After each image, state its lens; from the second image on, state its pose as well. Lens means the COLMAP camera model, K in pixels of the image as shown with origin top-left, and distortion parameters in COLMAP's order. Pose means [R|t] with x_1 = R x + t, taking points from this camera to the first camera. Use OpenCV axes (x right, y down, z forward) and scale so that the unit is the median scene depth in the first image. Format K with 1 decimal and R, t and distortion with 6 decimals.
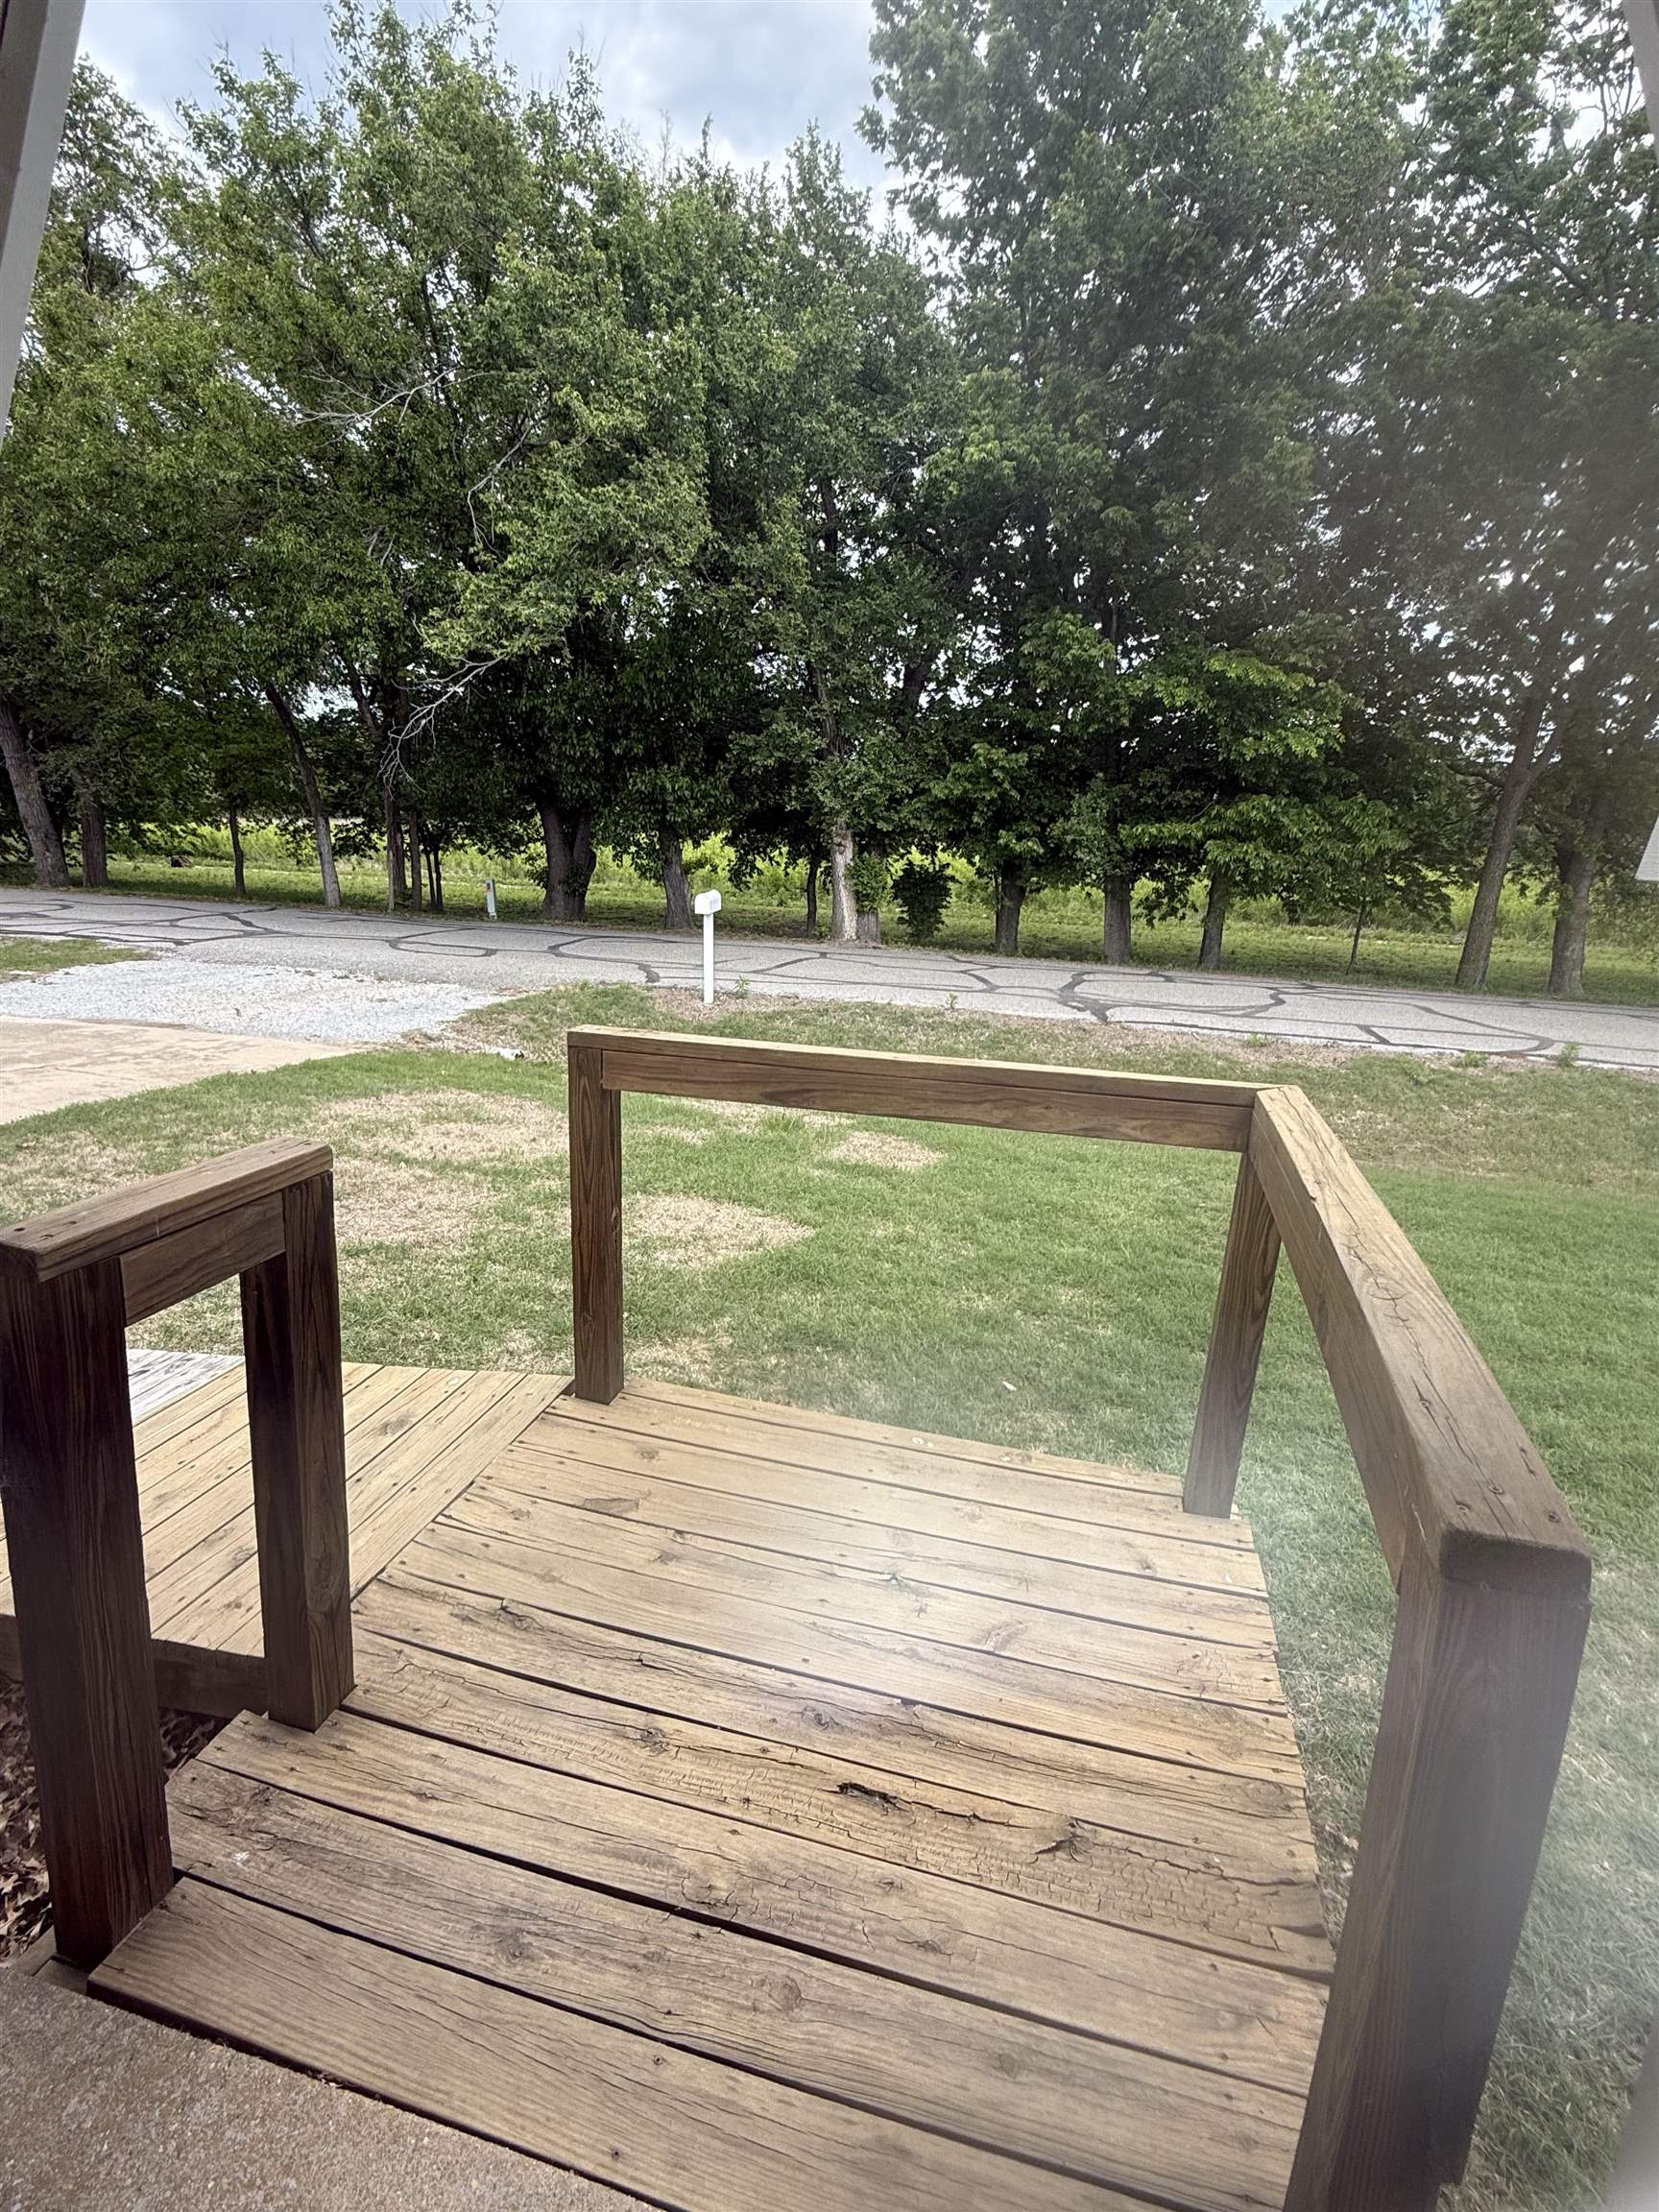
lens RADIAL K [[1030.5, 0, 826.6], [0, 1030.5, 1105.6], [0, 0, 1]] dist [0.000189, 0.000002]
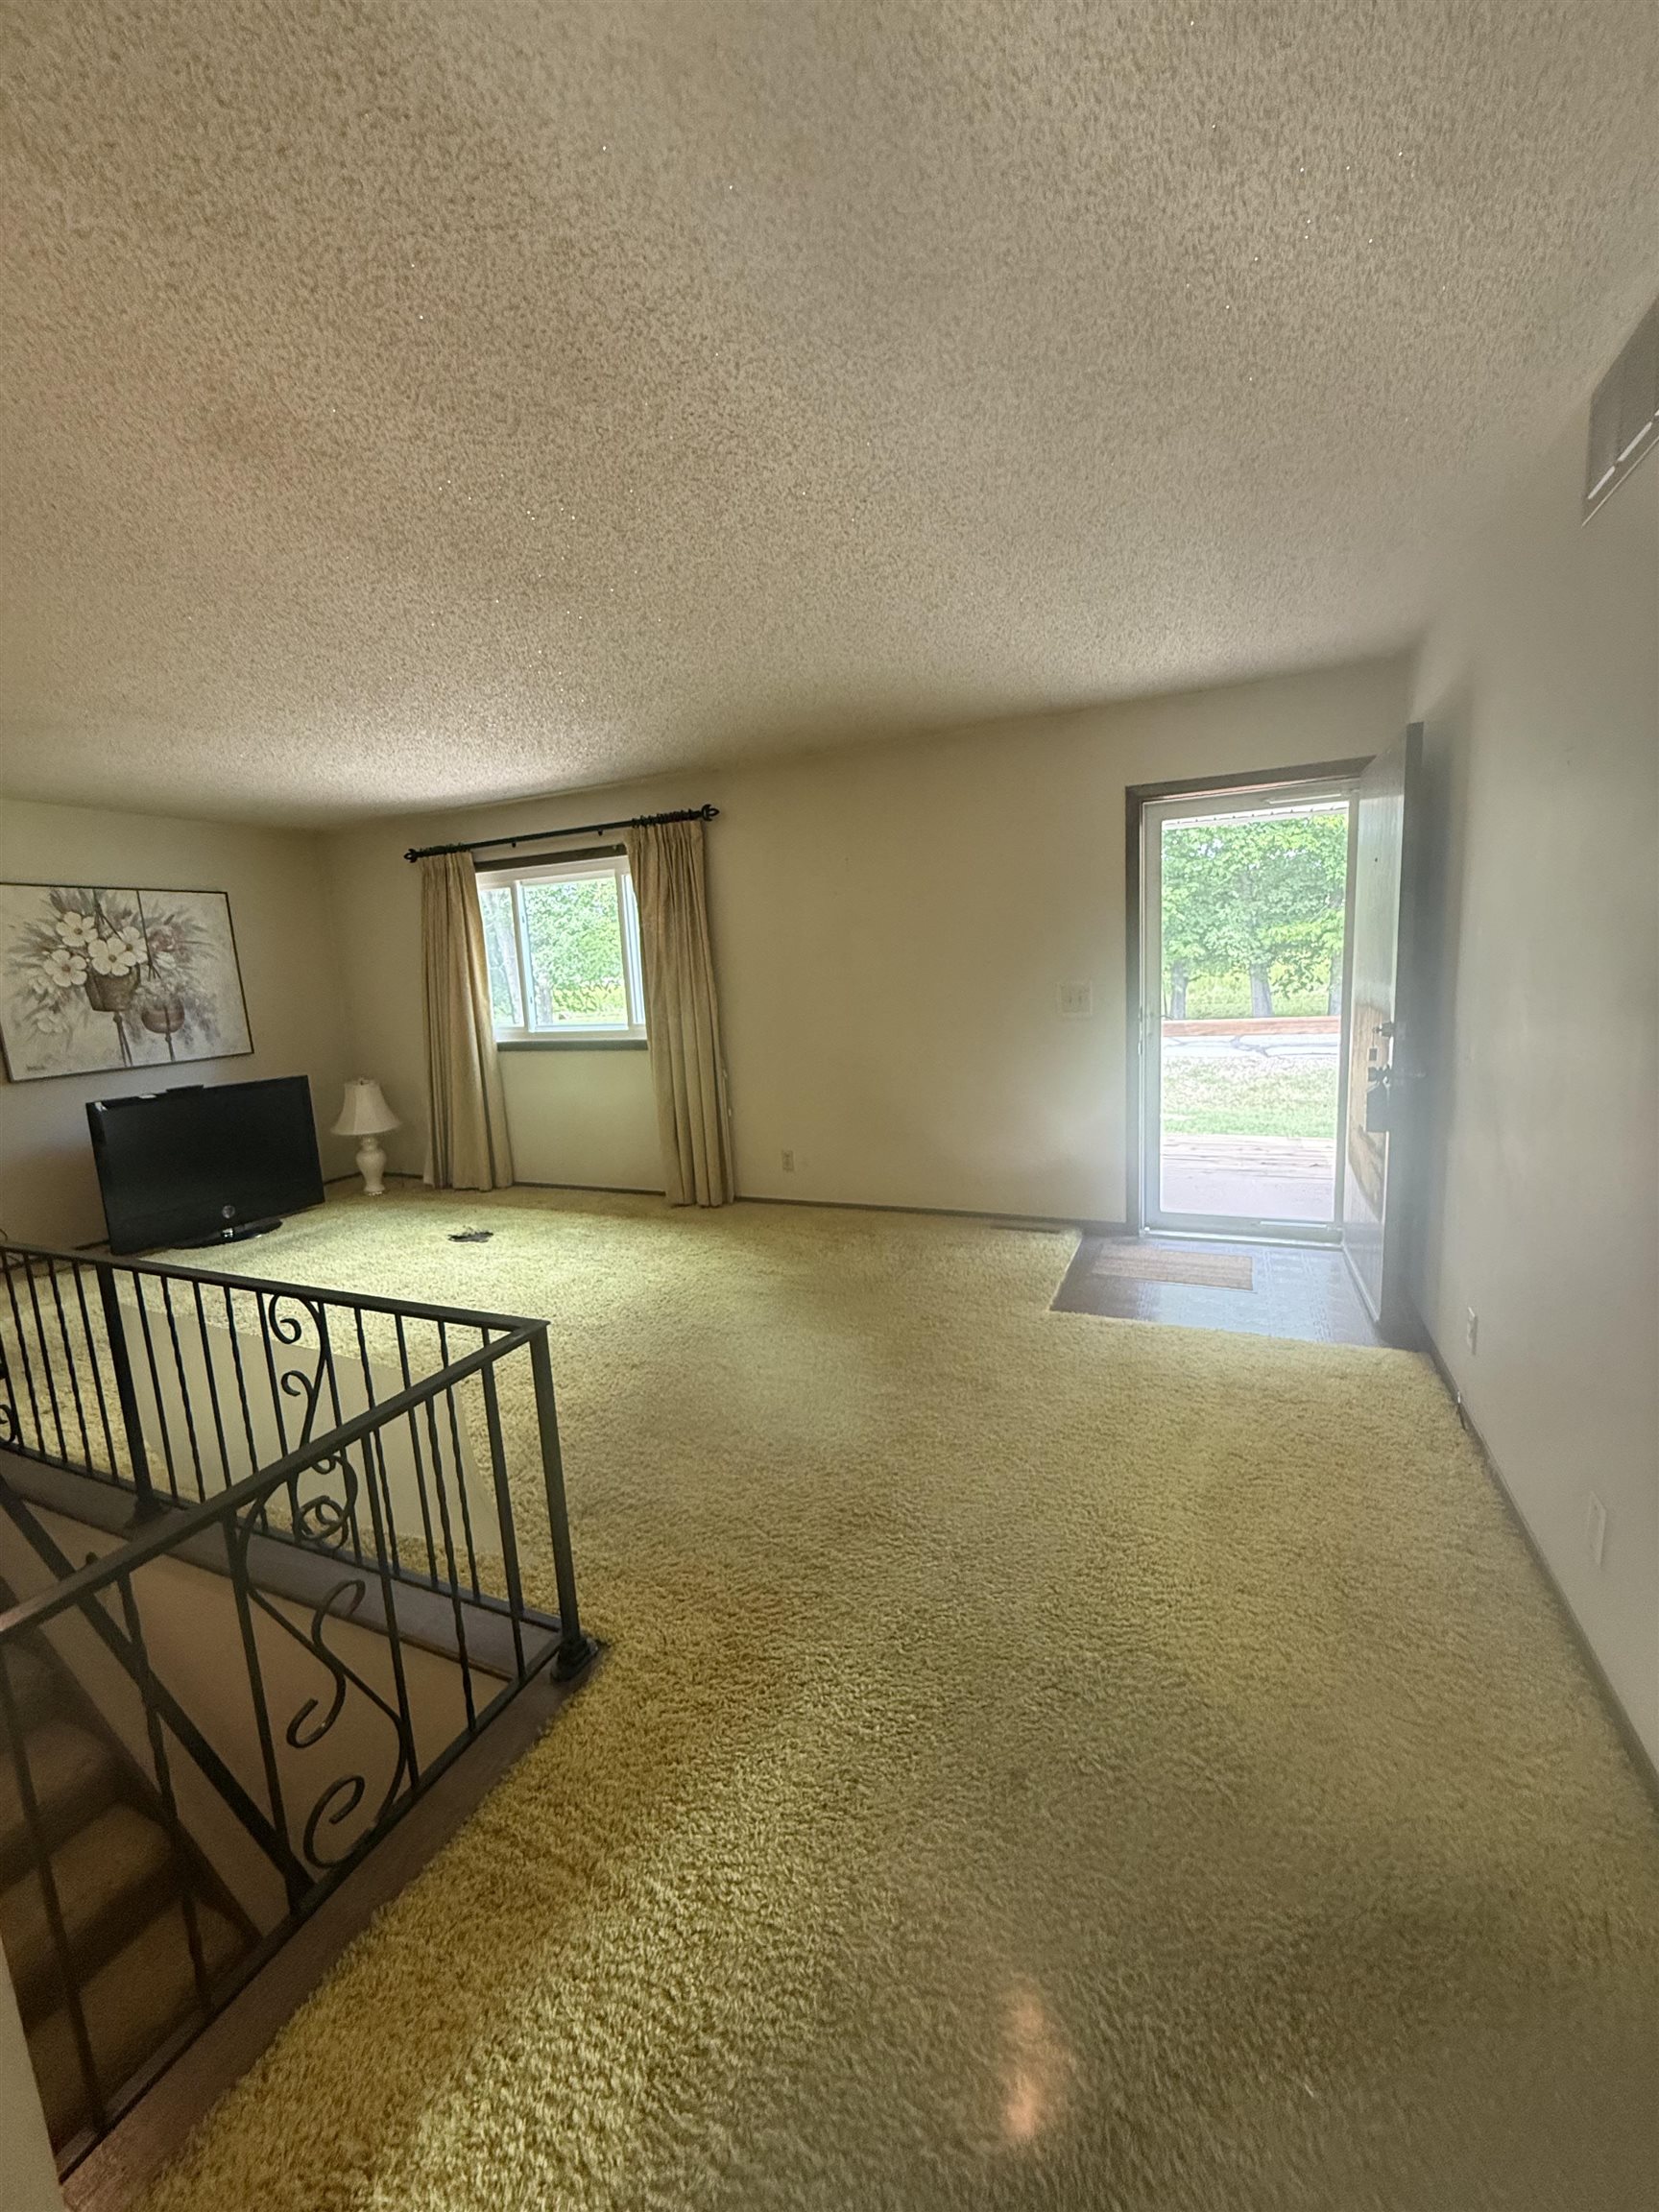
lens RADIAL K [[889.4, 0, 833.5], [0, 889.4, 1102.4], [0, 0, 1]] dist [-0.000266, -0.000005]
pose [[0.983206, -0.070641, -0.168275, -0.101755], [0.054021, 0.993380, -0.101381, 0.059004], [0.174323, 0.090588, 0.980513, -0.286514]]
